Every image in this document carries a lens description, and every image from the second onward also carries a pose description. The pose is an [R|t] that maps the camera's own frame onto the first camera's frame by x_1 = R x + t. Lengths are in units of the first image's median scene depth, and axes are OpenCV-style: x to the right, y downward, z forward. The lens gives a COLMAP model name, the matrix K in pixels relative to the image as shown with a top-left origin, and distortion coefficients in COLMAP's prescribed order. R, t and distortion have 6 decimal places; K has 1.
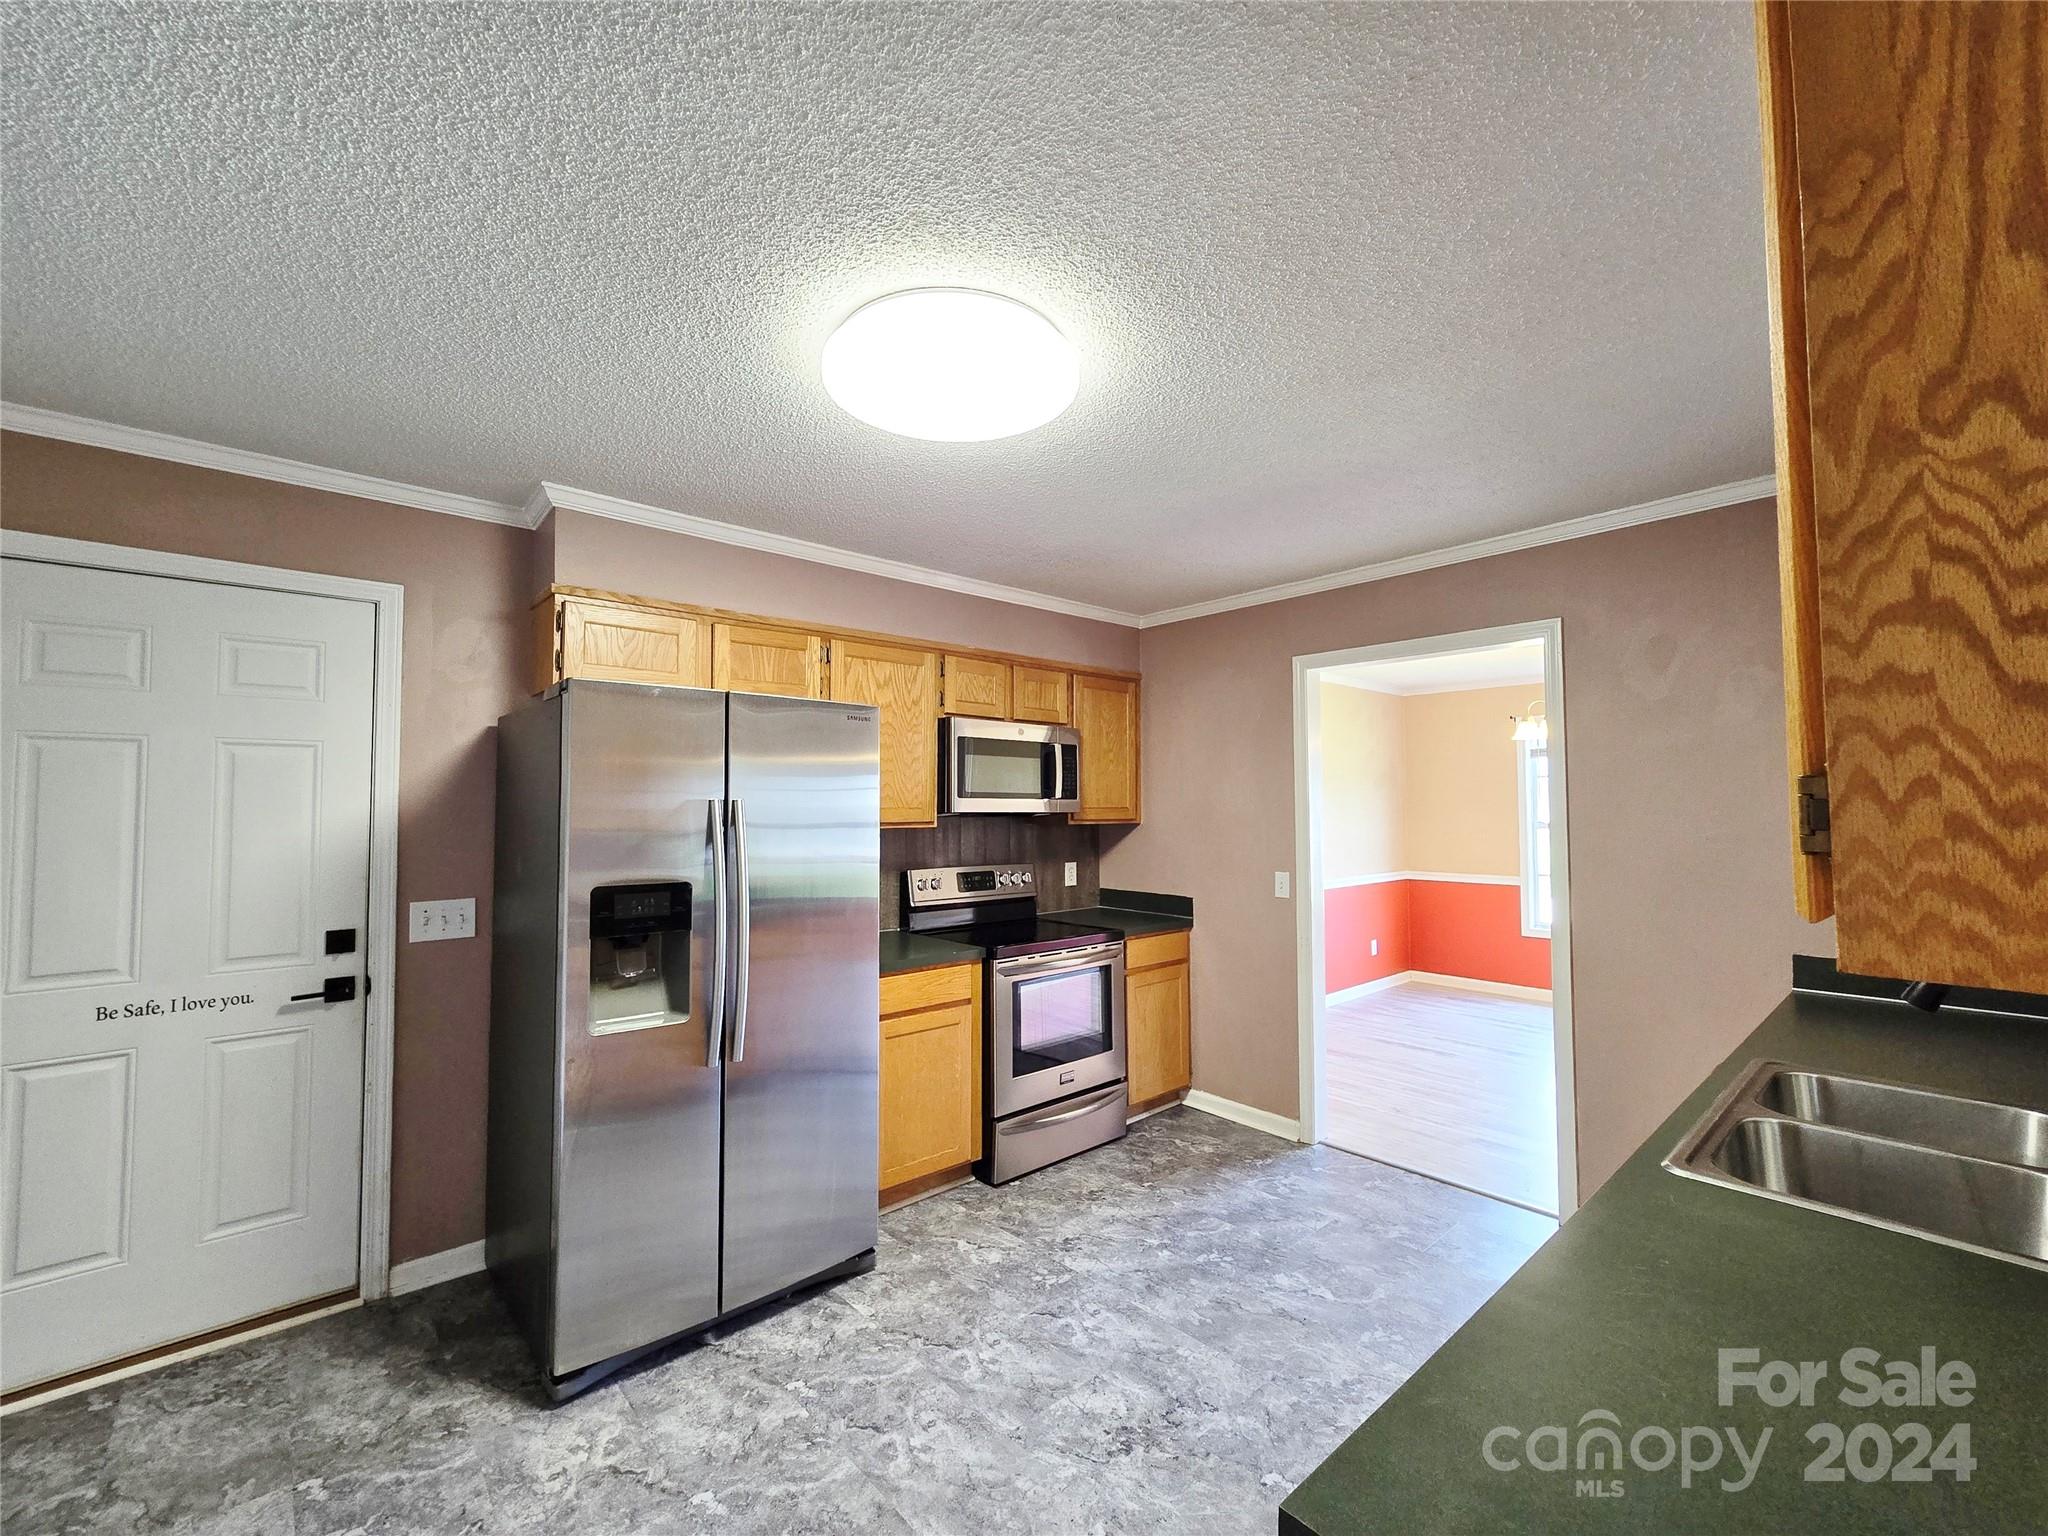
lens RADIAL K [[838.5, 0, 1022.1], [0, 838.5, 774.9], [0, 0, 1]] dist [0.003215, 0.000630]
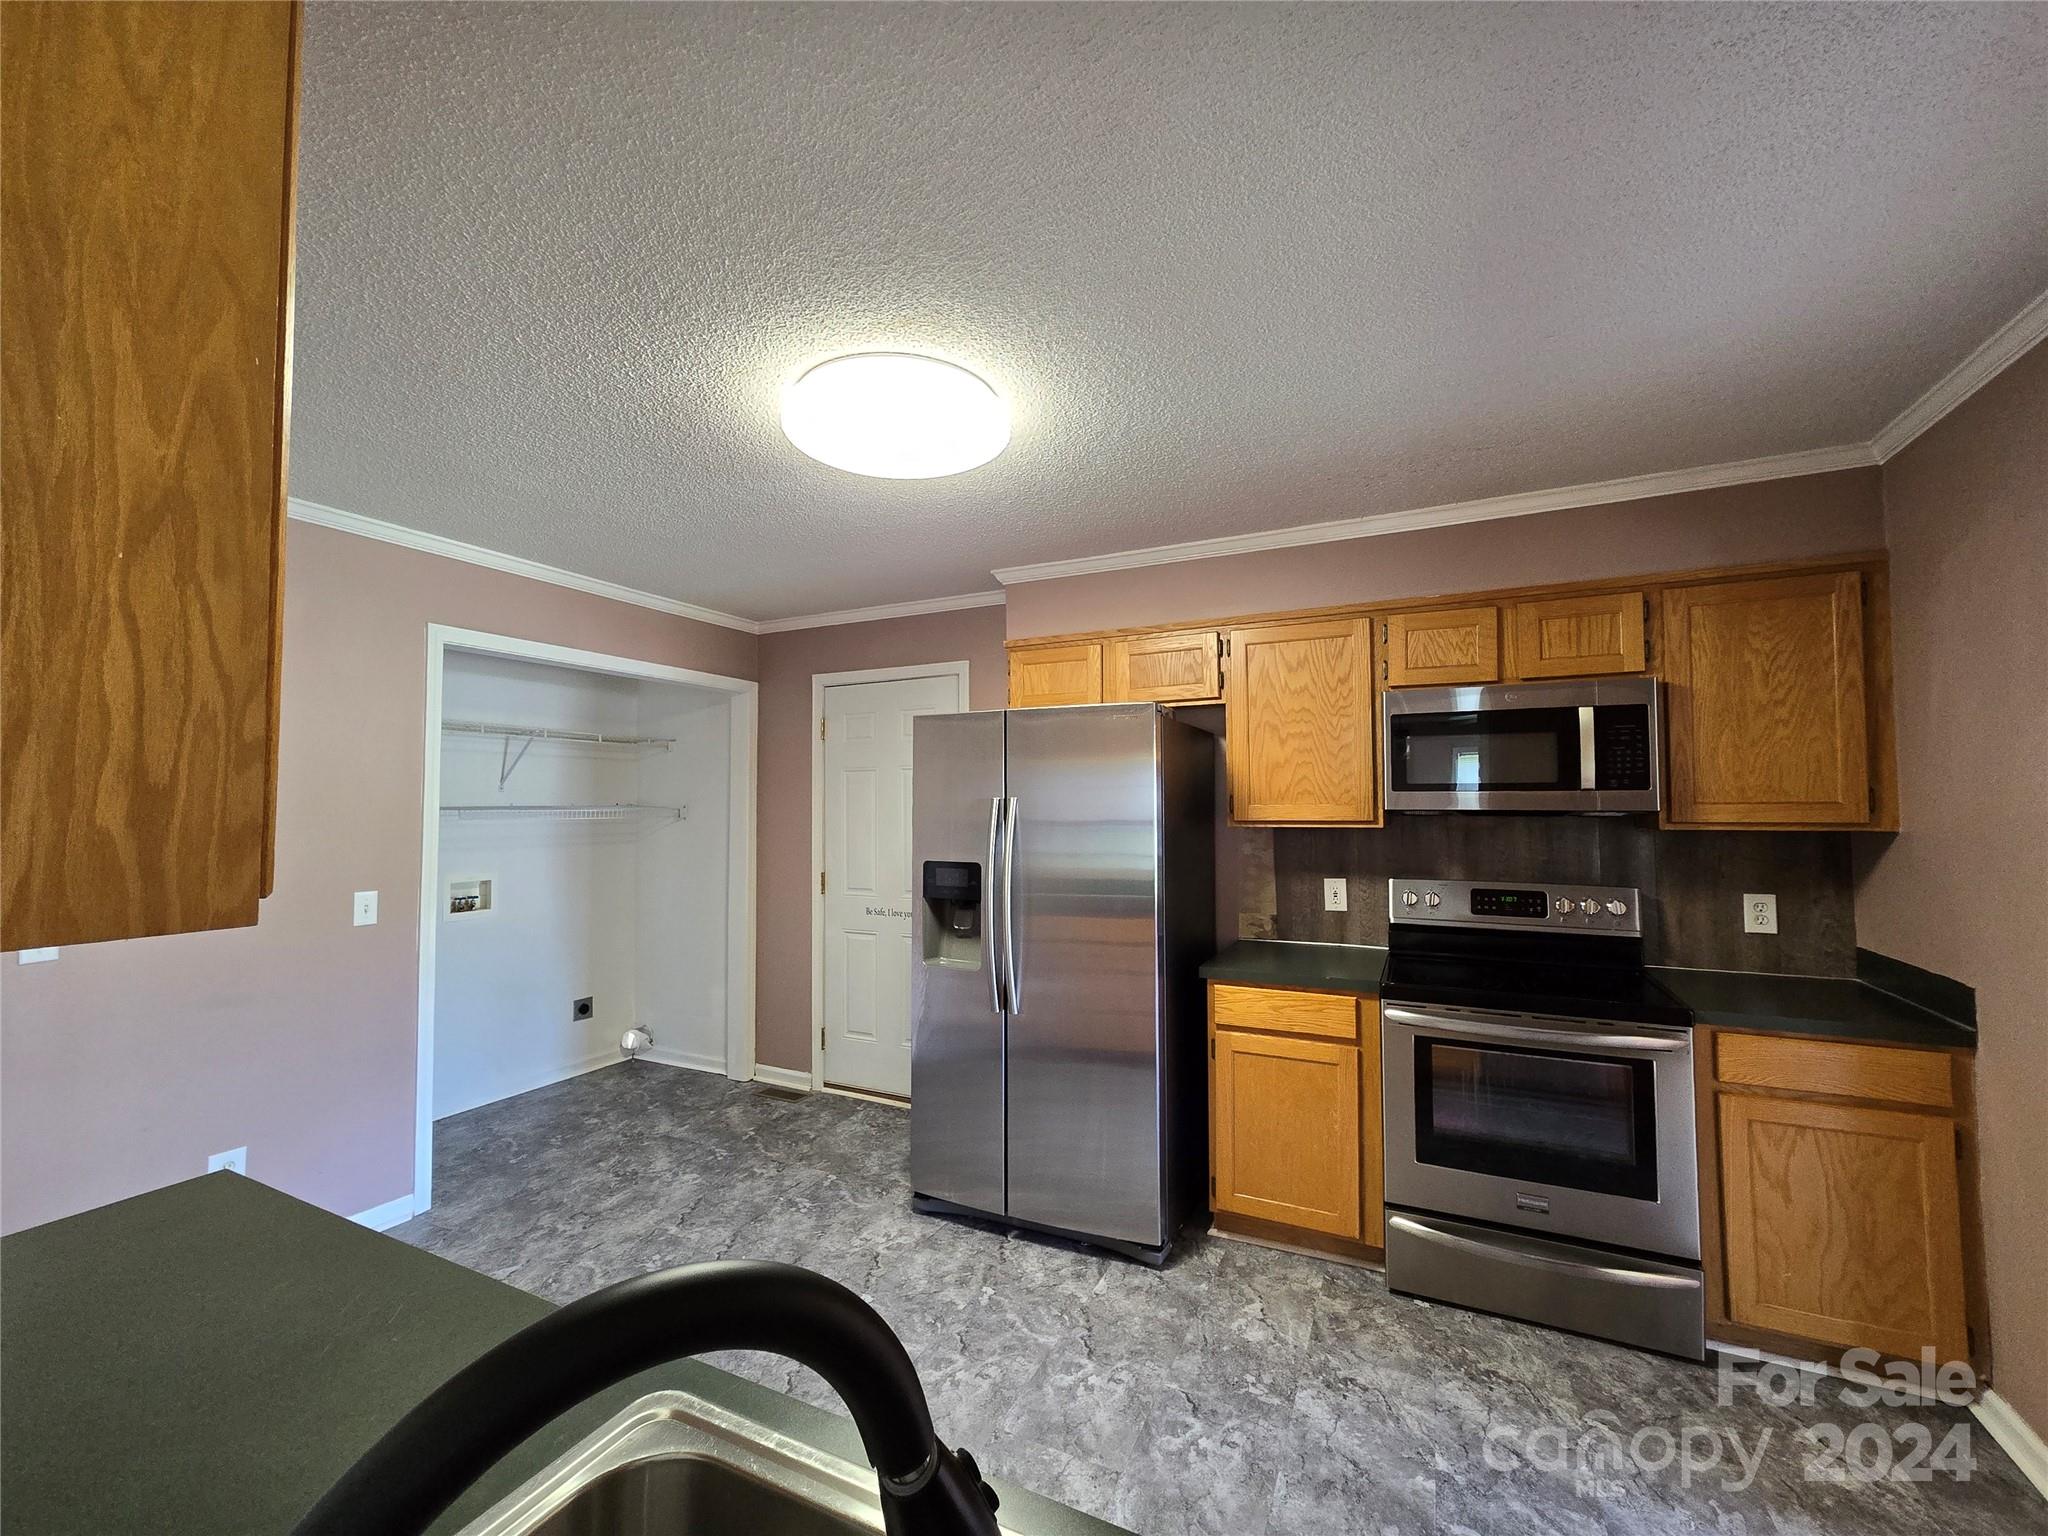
lens RADIAL K [[838.5, 0, 1022.3], [0, 838.5, 774.6], [0, 0, 1]] dist [0.003215, 0.000630]
pose [[0.383221, -0.033253, -0.923058, 0.606857], [0.040333, 0.999001, -0.019244, 0.014091], [0.922776, -0.029855, 0.384179, 0.423835]]
